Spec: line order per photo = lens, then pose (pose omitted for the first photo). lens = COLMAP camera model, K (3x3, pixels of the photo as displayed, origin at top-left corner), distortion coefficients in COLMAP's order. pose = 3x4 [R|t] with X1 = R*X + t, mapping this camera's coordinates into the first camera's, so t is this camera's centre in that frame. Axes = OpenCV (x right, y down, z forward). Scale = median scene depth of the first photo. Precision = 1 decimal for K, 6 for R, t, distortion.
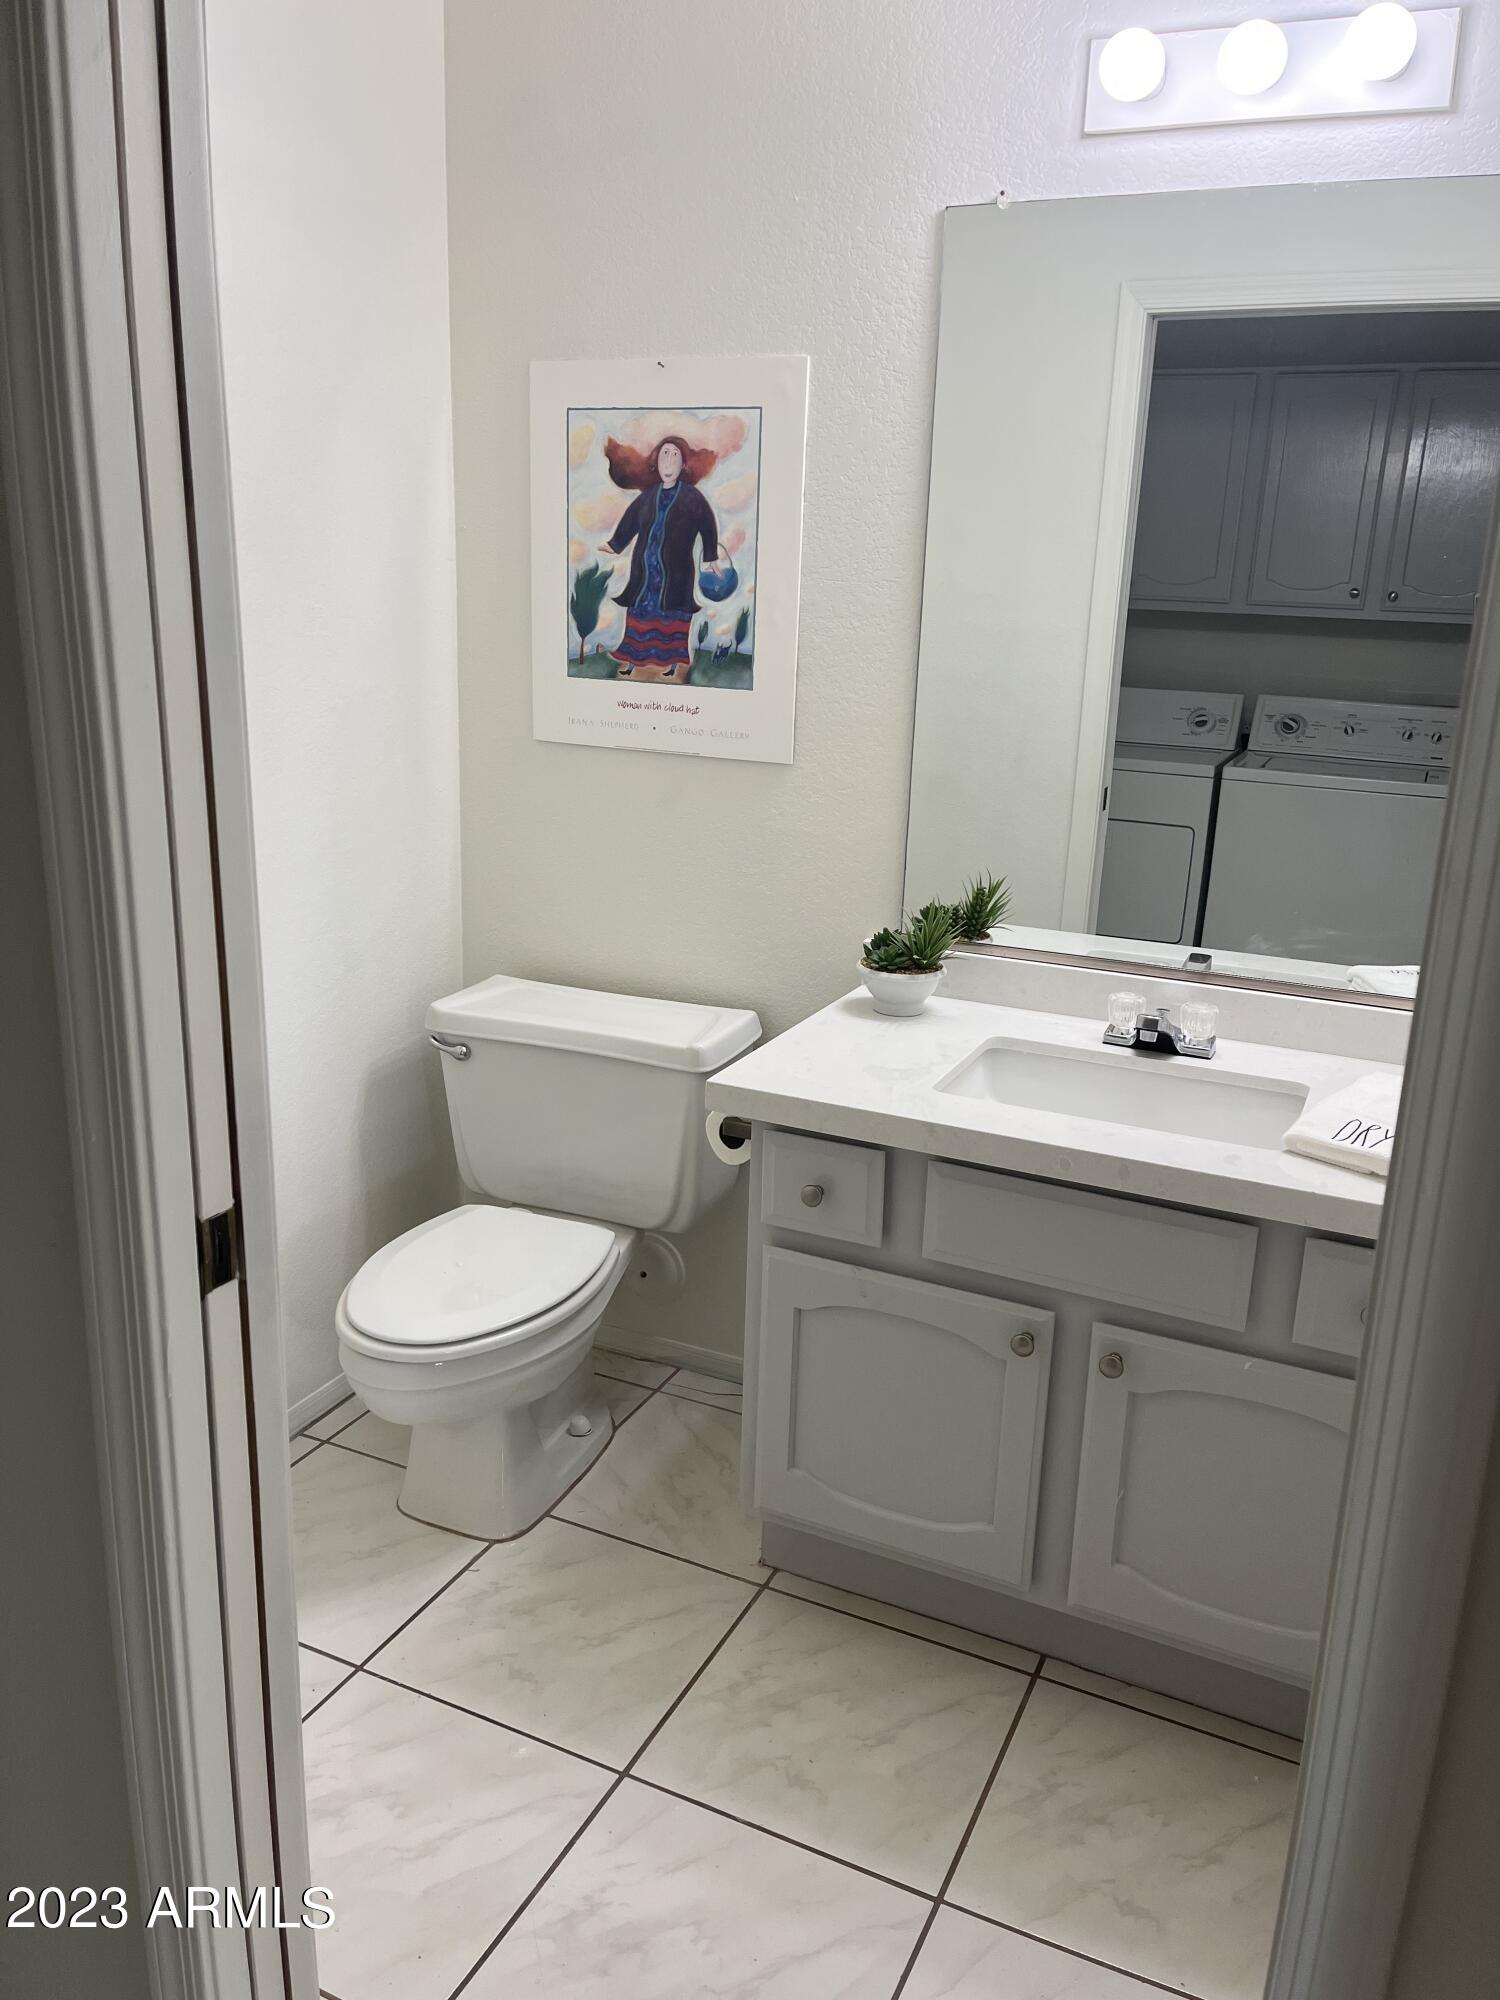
lens RADIAL K [[1598.2, 0, 758.7], [0, 1598.2, 996.4], [0, 0, 1]] dist [0.059796, -0.060046]
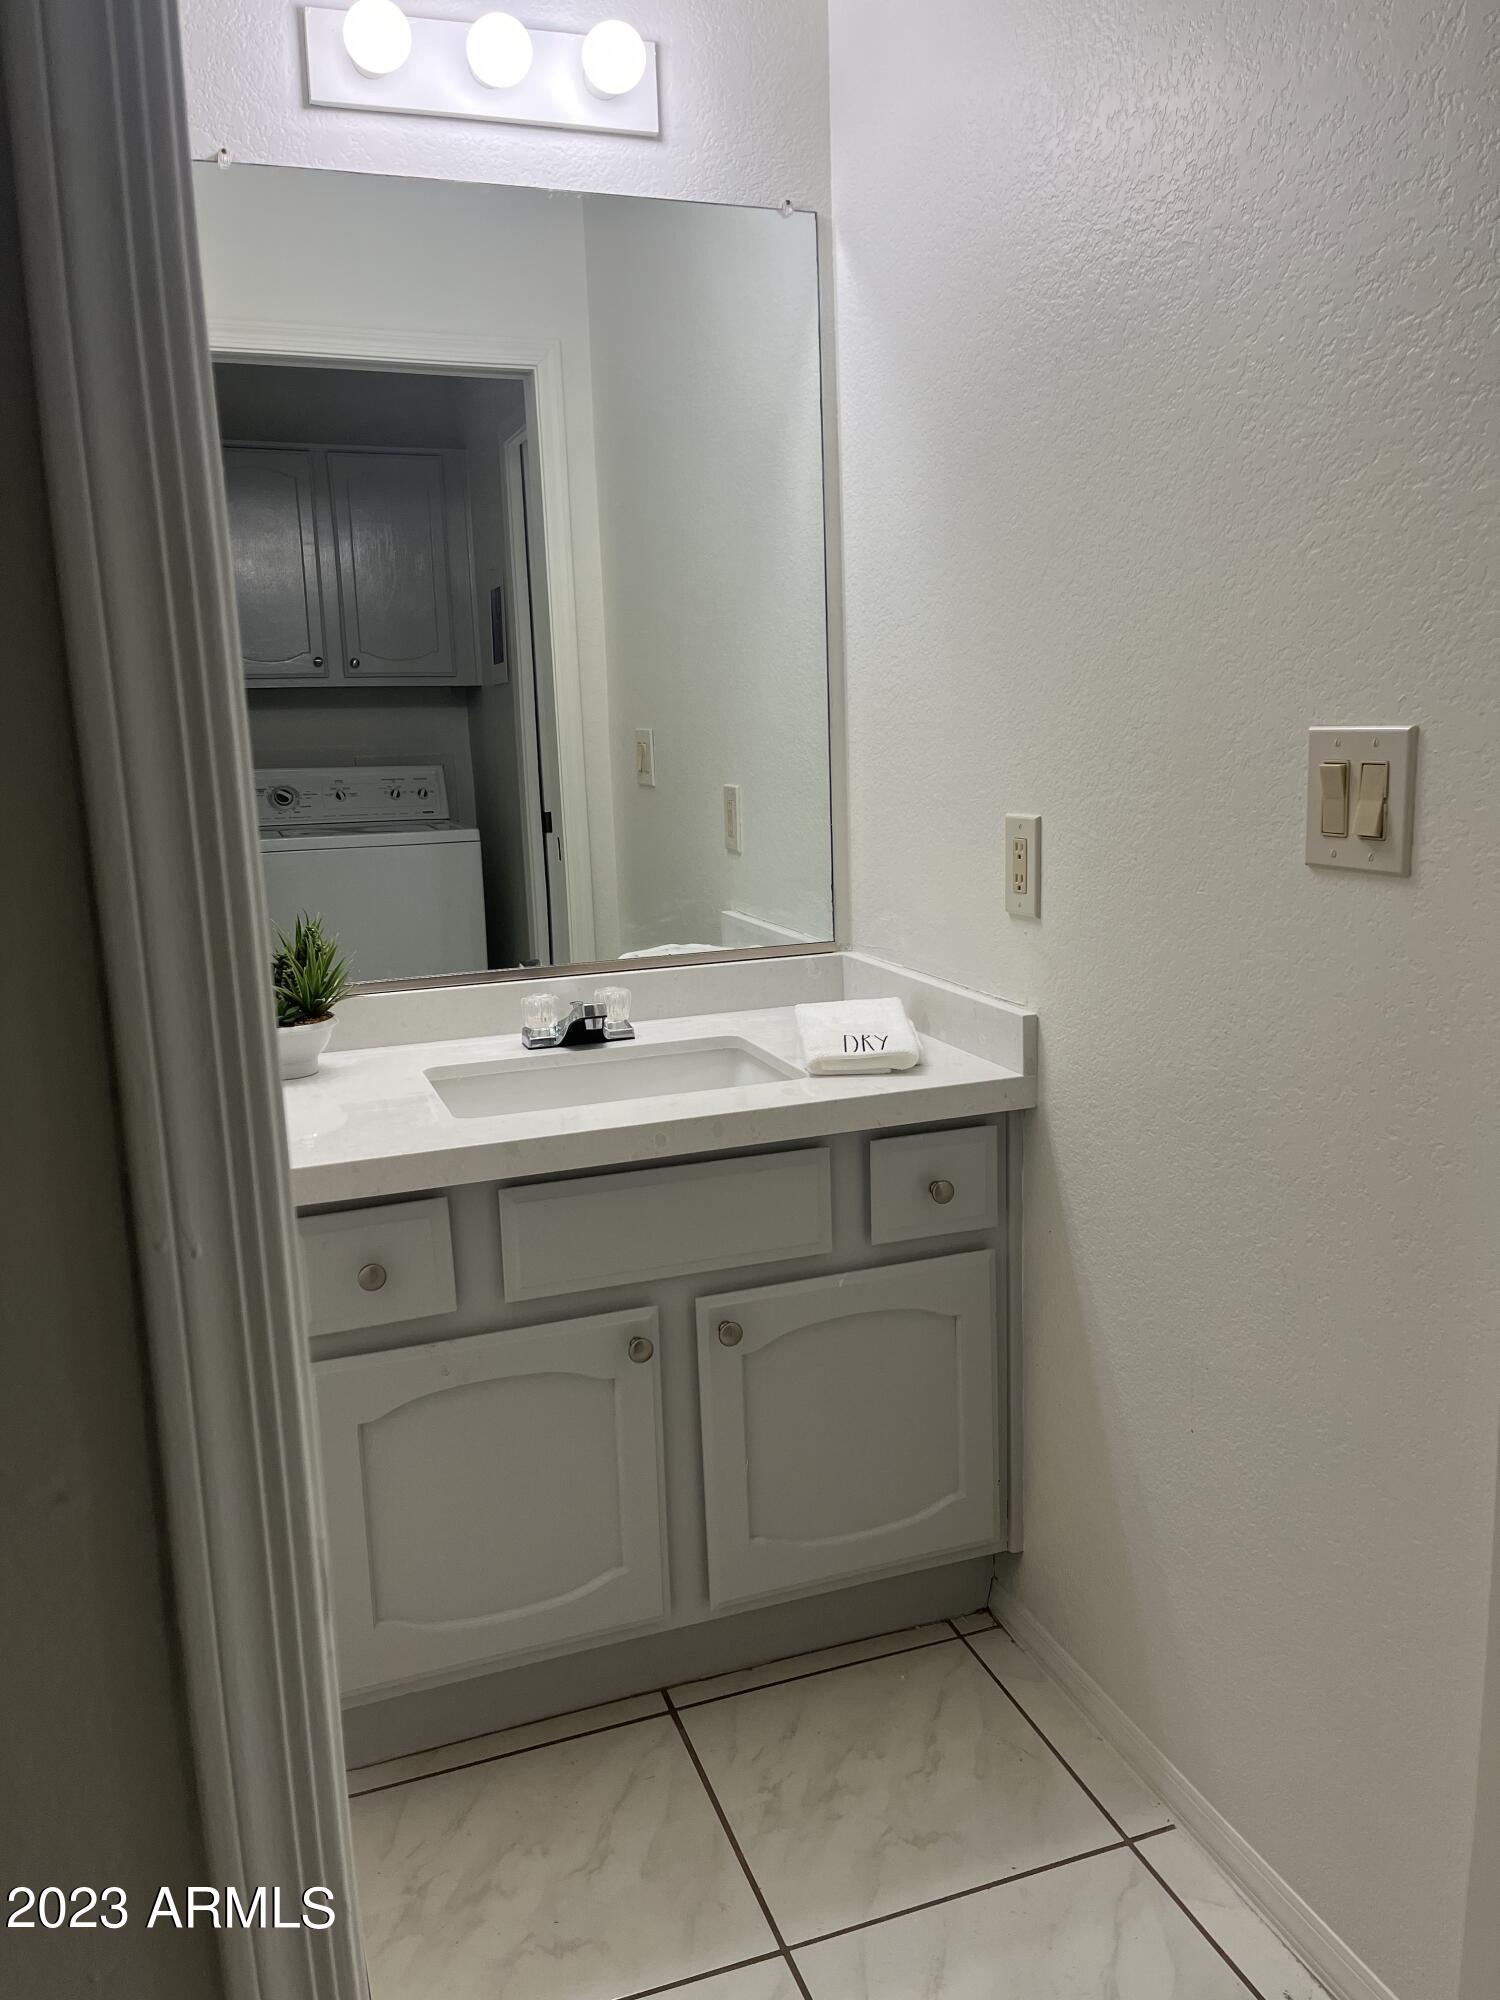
lens RADIAL K [[1598.2, 0, 757.0], [0, 1598.2, 1003.1], [0, 0, 1]] dist [0.059796, -0.060046]
pose [[0.693727, -0.189858, 0.694764, -0.378191], [0.248642, 0.968457, 0.016380, 0.022234], [-0.675959, 0.161384, 0.719051, 0.239531]]
